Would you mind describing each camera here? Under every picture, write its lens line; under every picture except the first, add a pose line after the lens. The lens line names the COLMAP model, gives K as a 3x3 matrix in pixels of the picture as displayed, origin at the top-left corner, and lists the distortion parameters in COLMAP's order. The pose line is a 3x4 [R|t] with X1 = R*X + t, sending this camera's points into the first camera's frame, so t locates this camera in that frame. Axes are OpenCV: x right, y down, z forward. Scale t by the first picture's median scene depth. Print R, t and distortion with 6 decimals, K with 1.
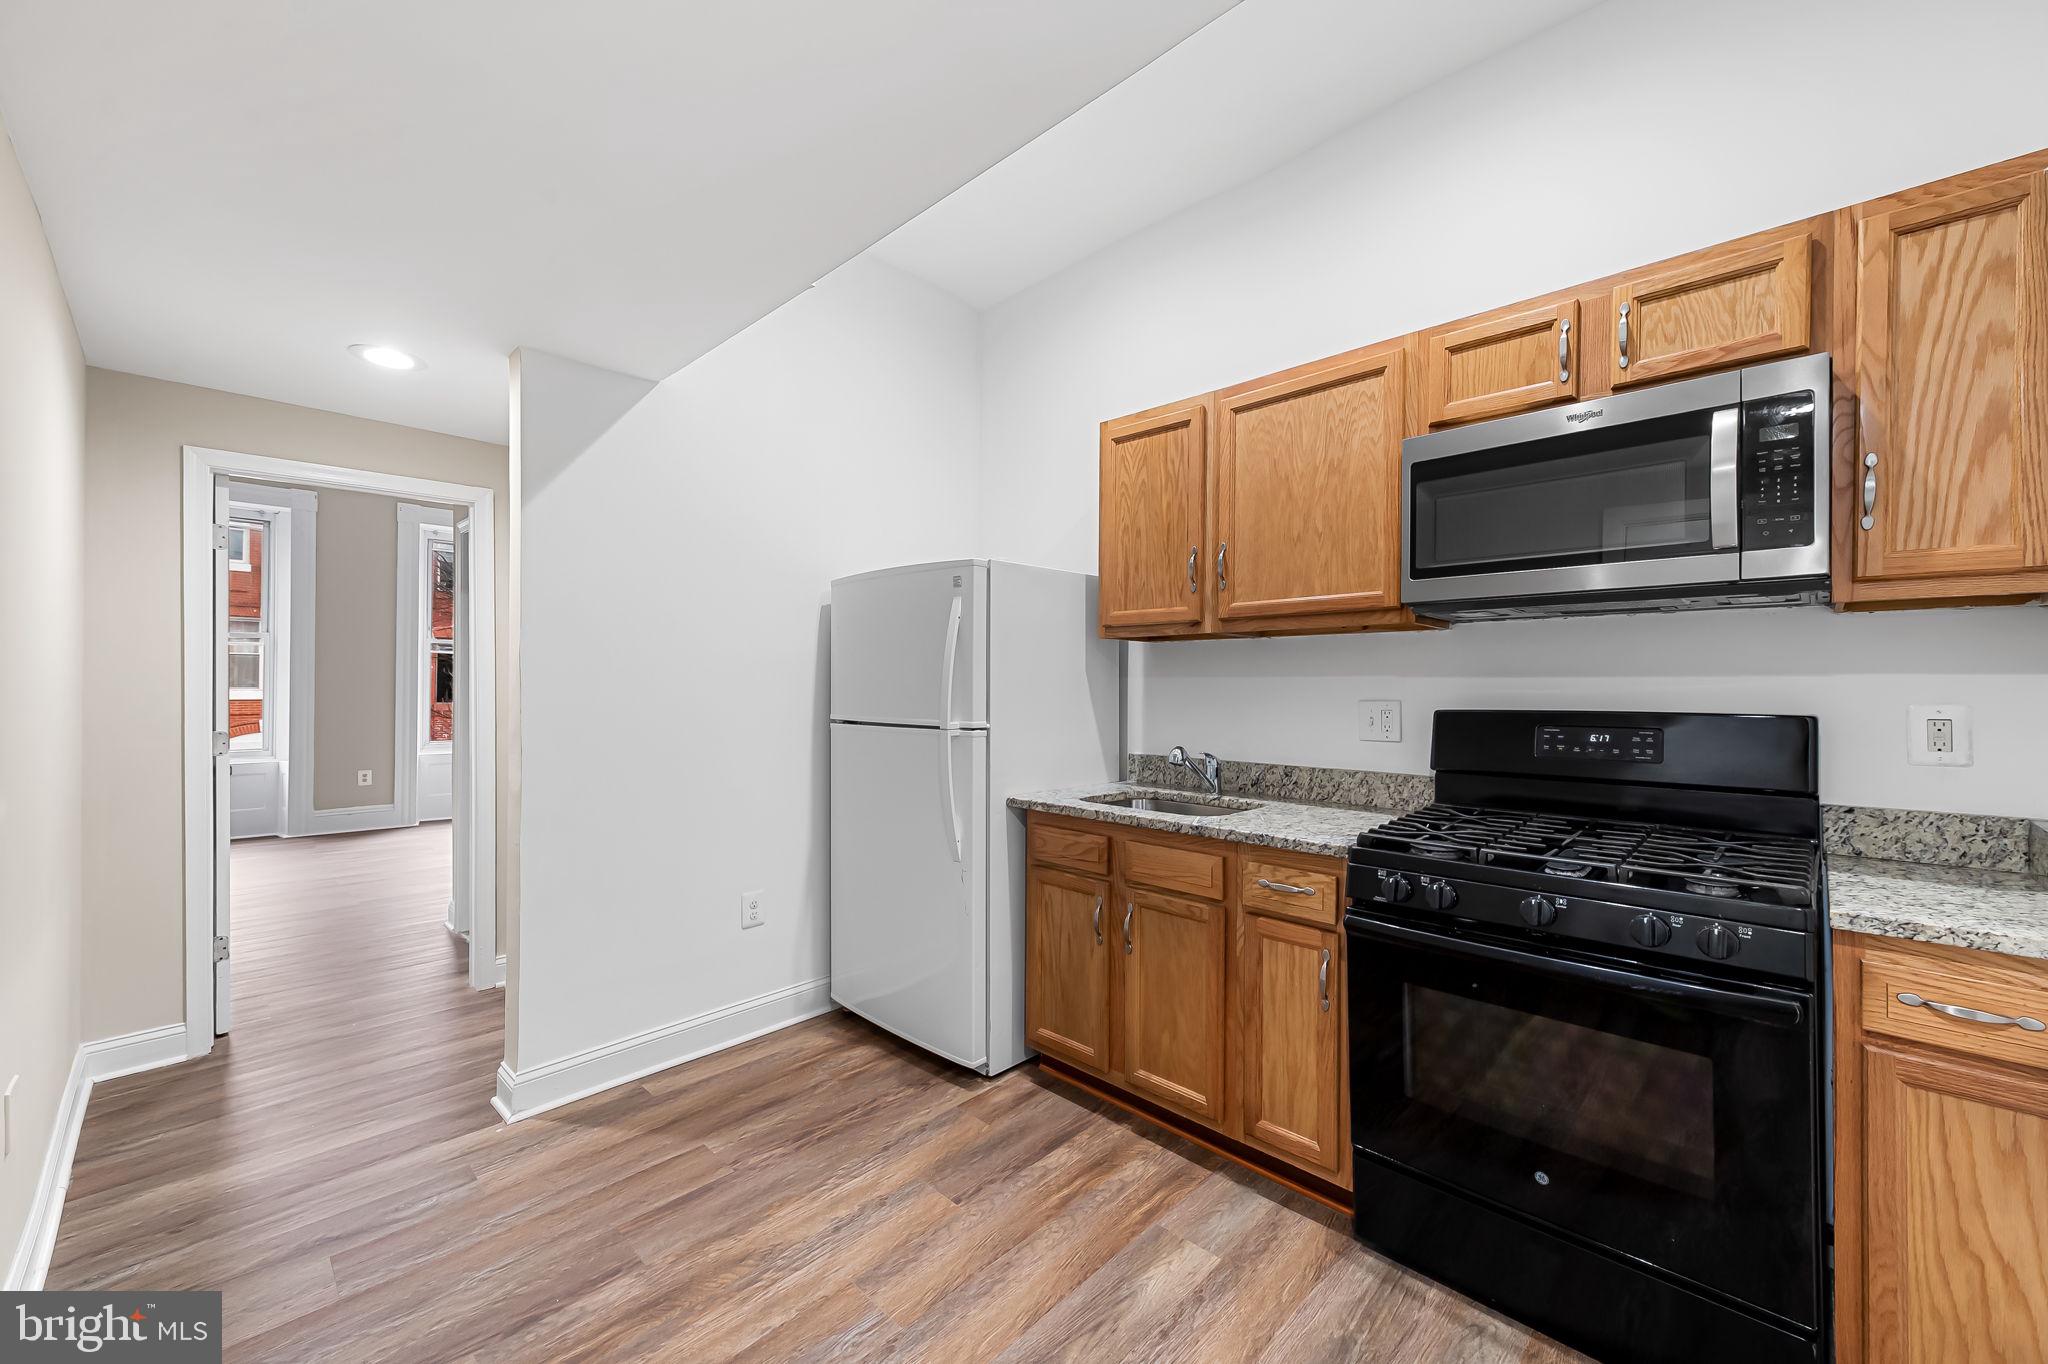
lens RADIAL K [[813.6, 0, 1026.0], [0, 813.6, 678.6], [0, 0, 1]] dist [0.006911, -0.001567]
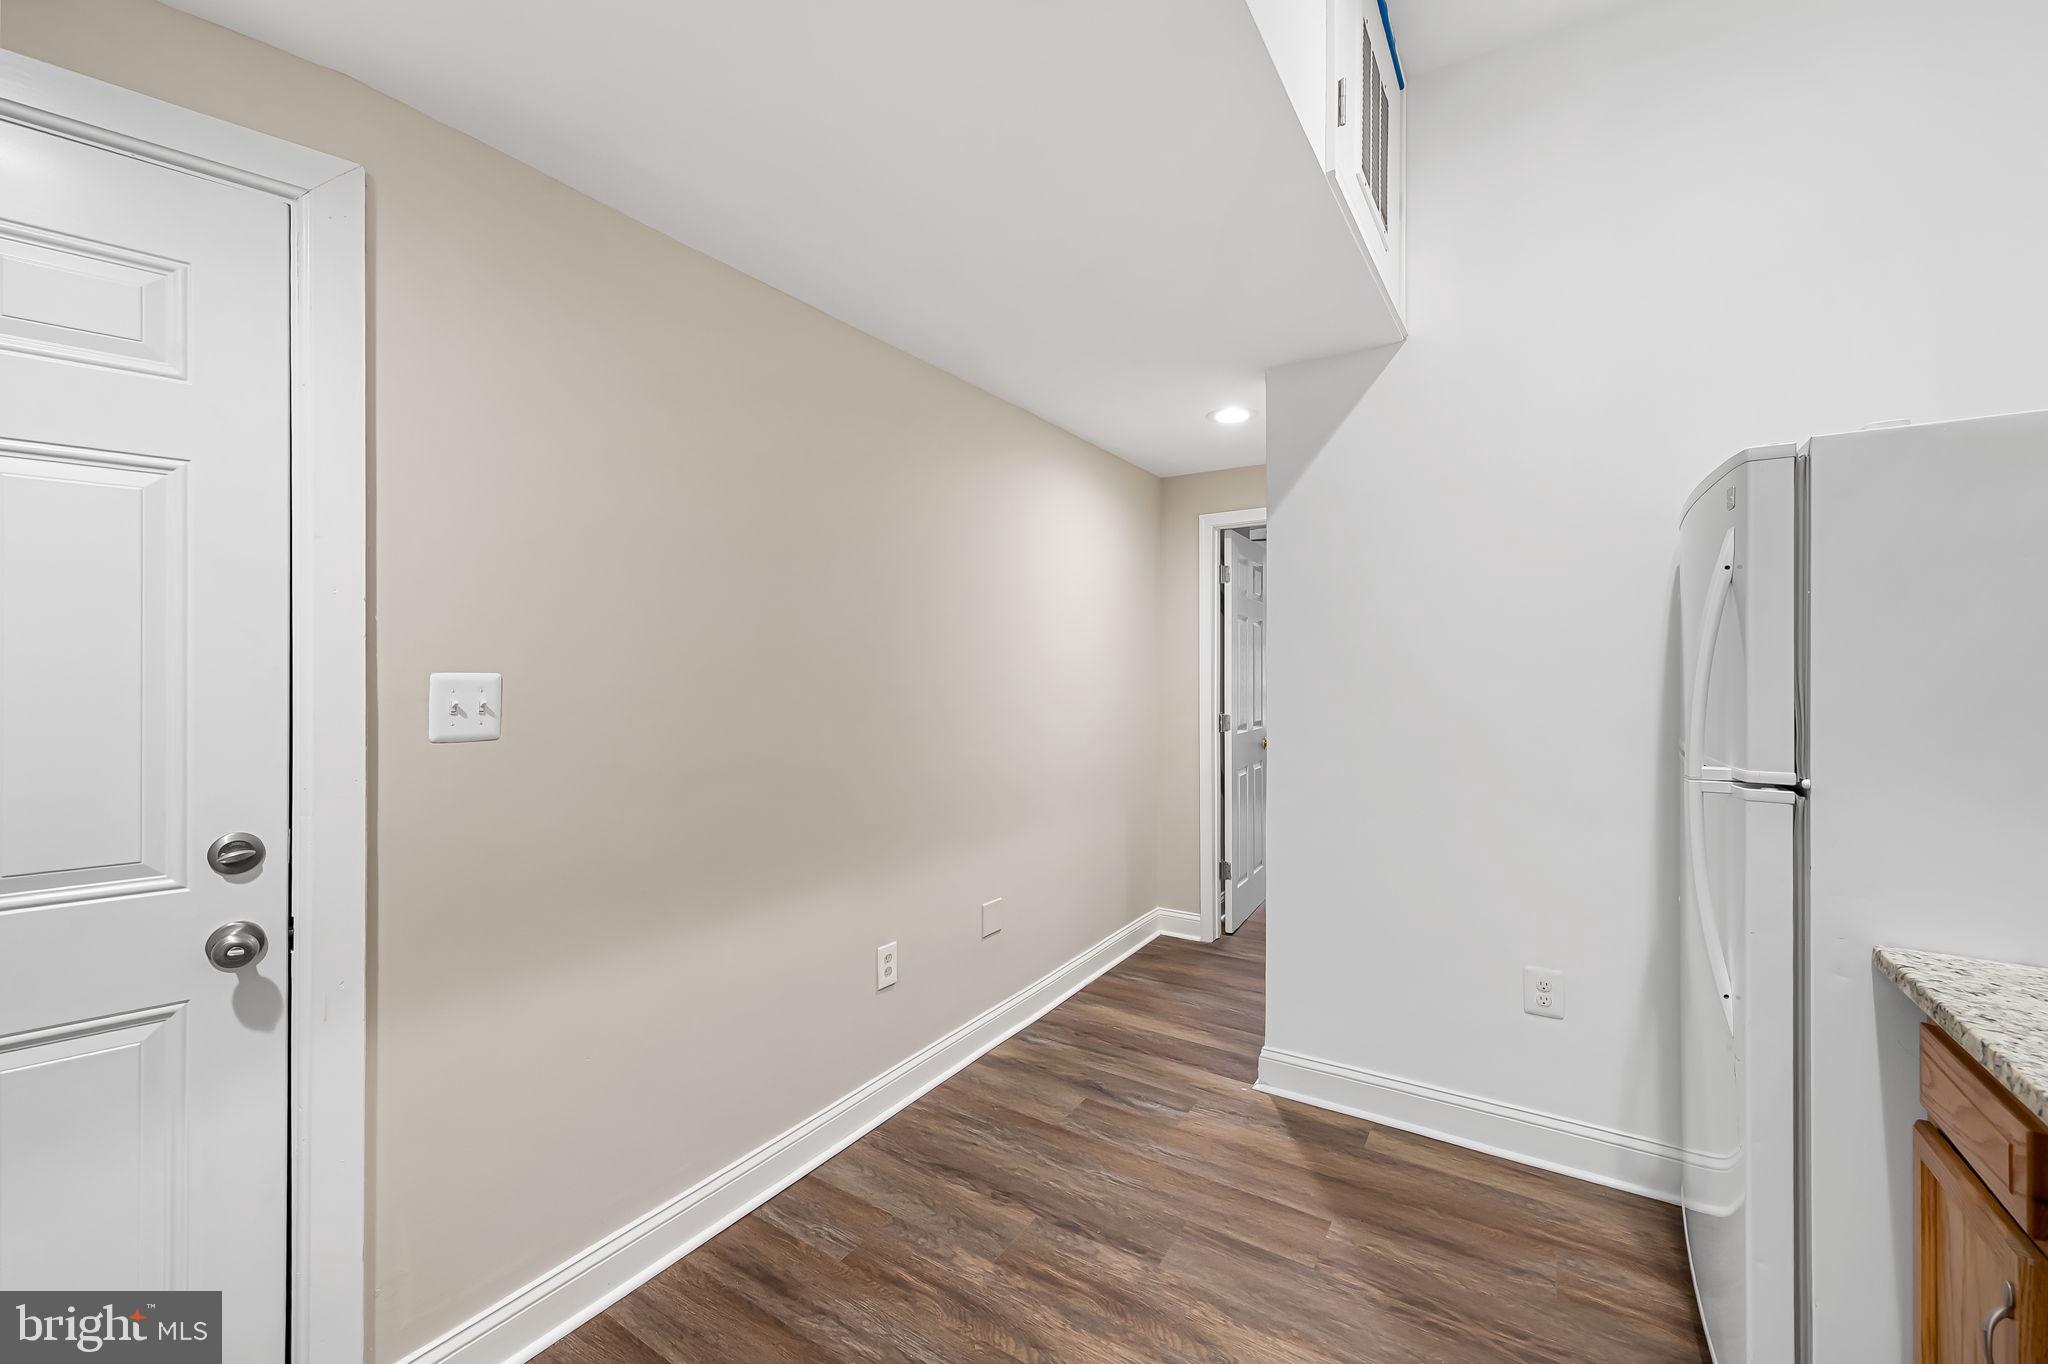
lens RADIAL K [[813.6, 0, 1029.7], [0, 813.6, 662.9], [0, 0, 1]] dist [0.006911, -0.001567]
pose [[0.193859, -0.010875, -0.980969, 0.385530], [-0.000176, 0.999938, -0.011121, -0.008713], [0.981029, 0.002329, 0.193845, 0.507617]]
